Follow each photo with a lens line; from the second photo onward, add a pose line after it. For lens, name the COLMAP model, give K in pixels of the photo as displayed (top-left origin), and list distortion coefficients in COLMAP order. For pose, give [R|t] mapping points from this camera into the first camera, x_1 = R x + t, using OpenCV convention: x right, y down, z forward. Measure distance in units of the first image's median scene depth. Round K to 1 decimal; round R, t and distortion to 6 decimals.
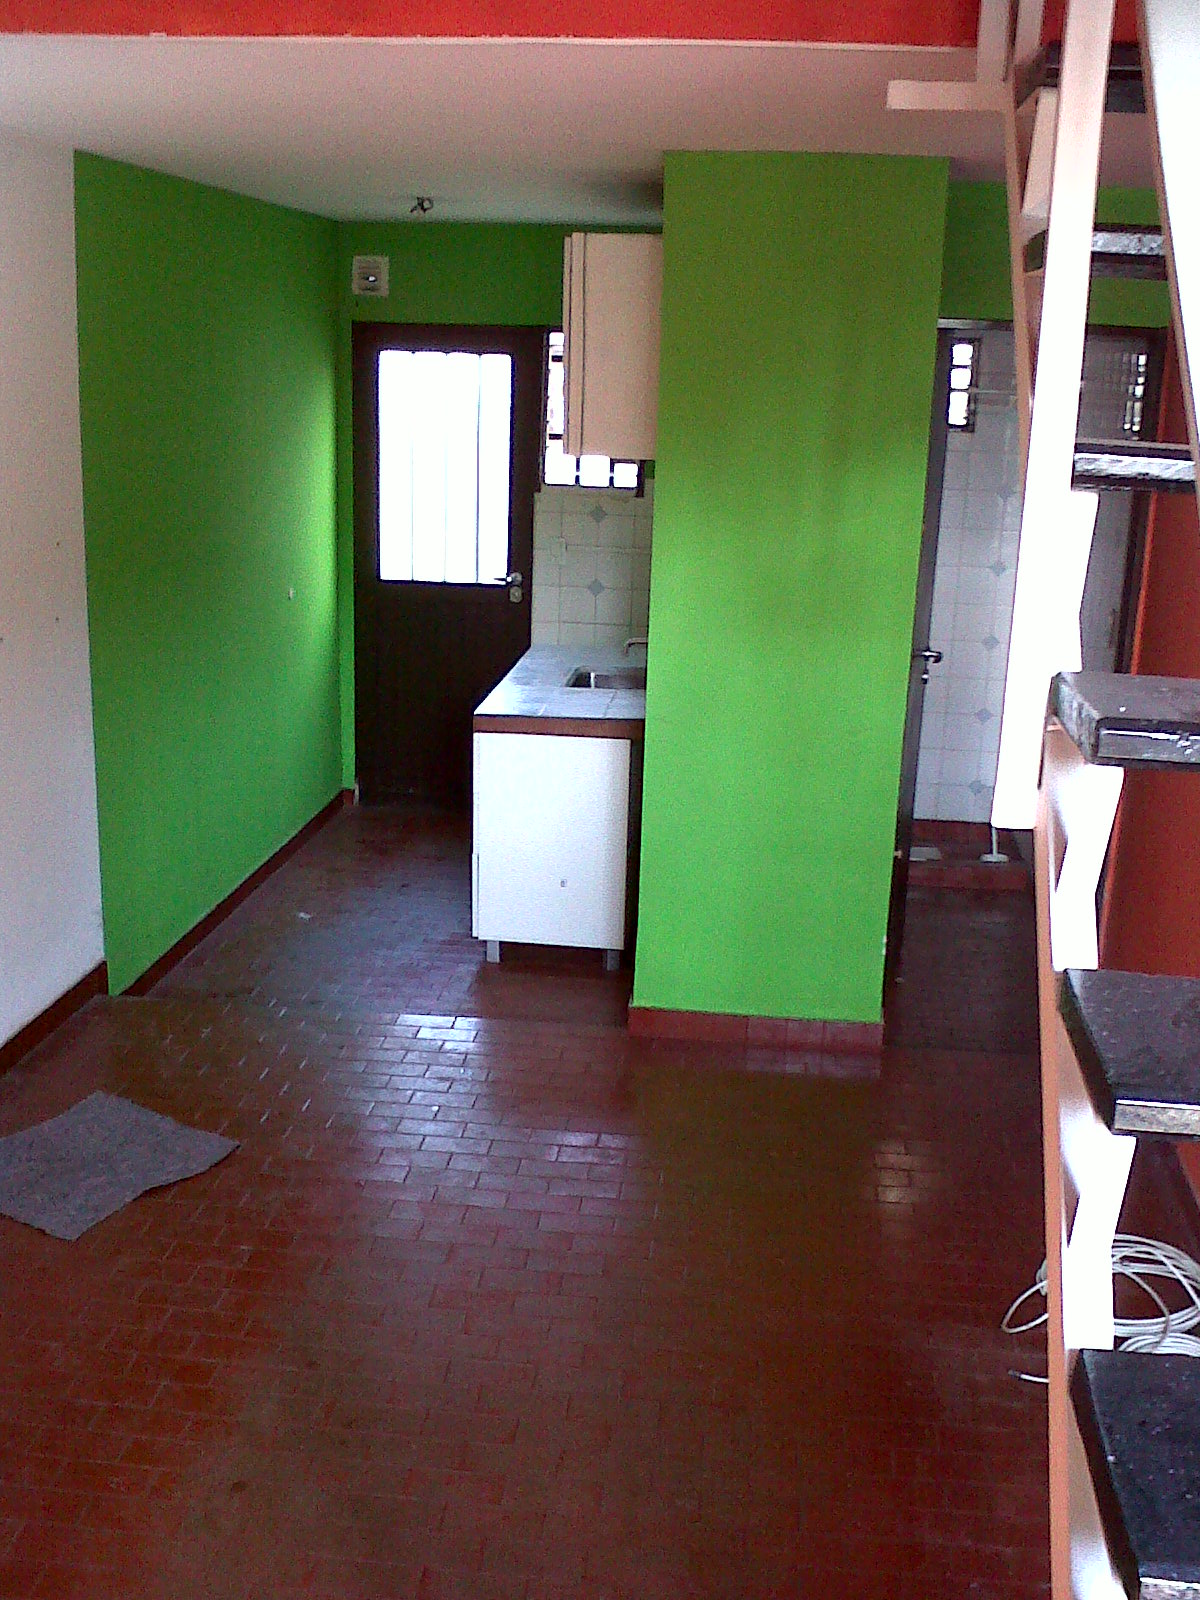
lens RADIAL K [[2035.8, 0, 600.0], [0, 2035.8, 800.0], [0, 0, 1]] dist [-0.021525, -0.013168]
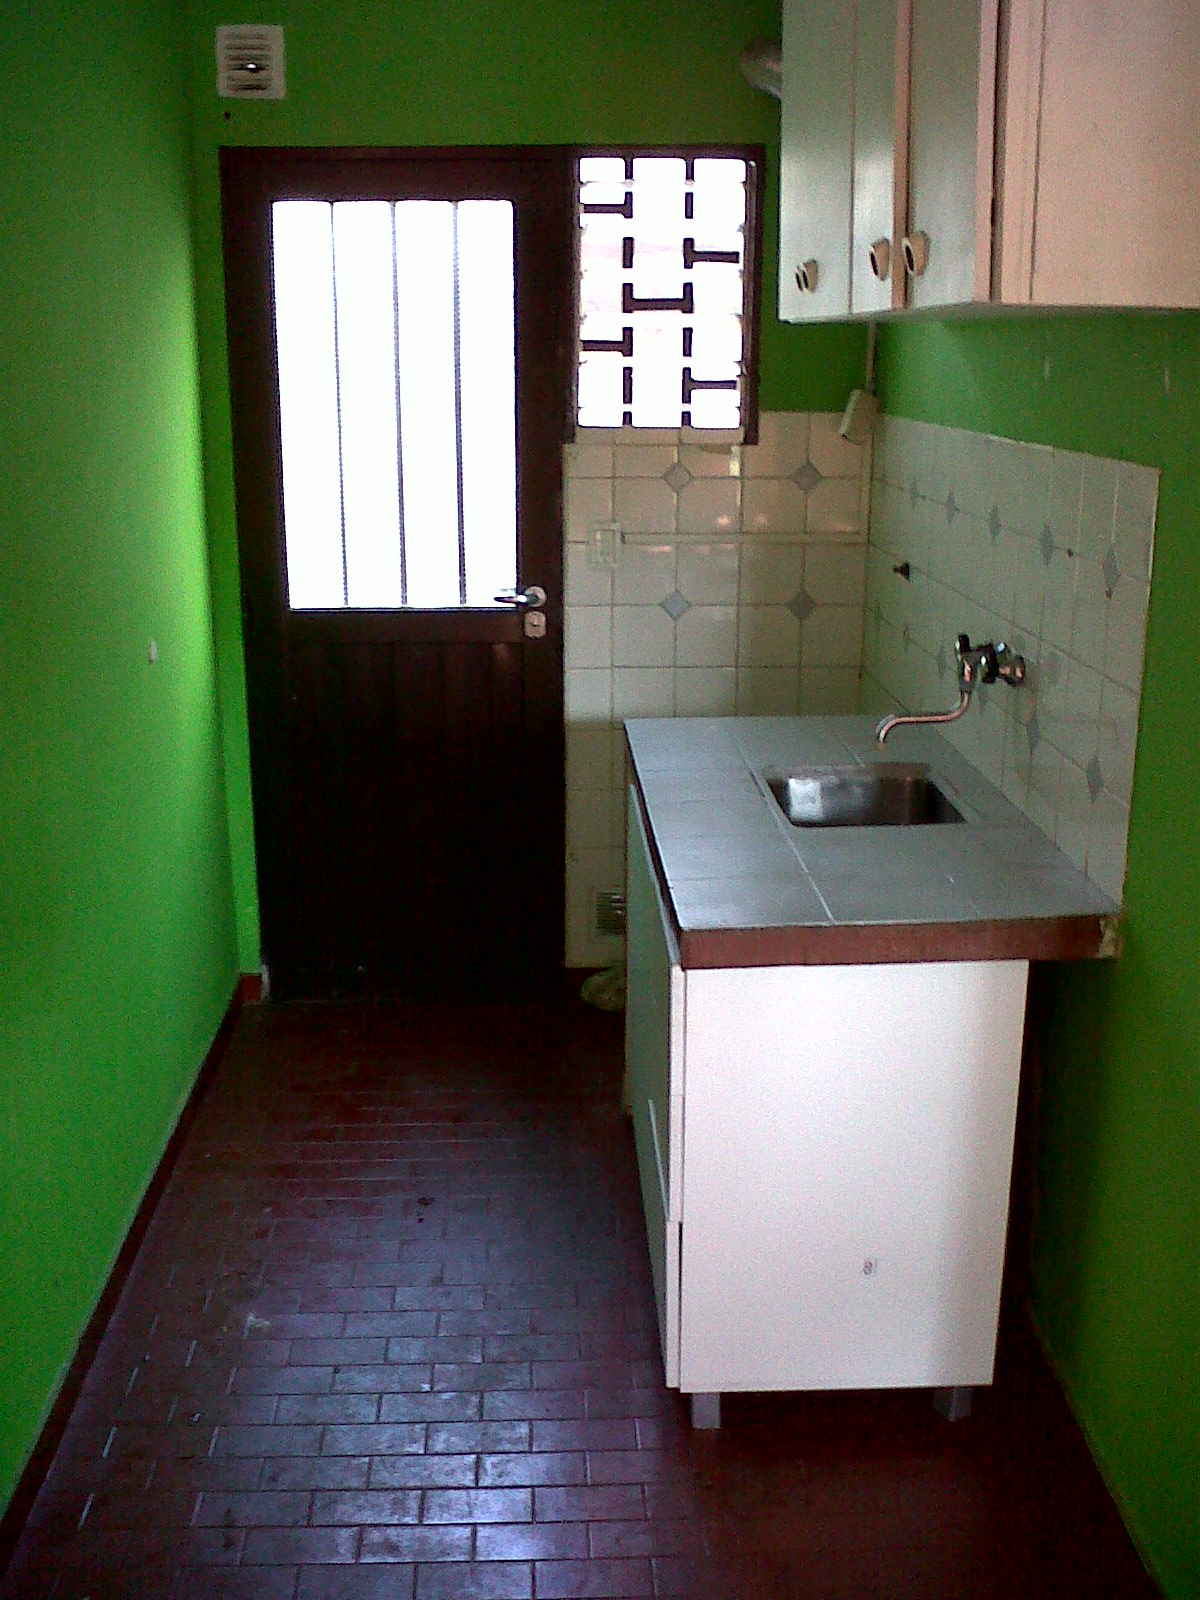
lens RADIAL K [[2035.8, 0, 600.0], [0, 2035.8, 800.0], [0, 0, 1]] dist [-0.021525, -0.013168]
pose [[0.989222, -0.064302, 0.131545, -0.103108], [0.063345, 0.997926, 0.011450, -0.057883], [-0.132009, -0.002994, 0.991244, 0.436239]]
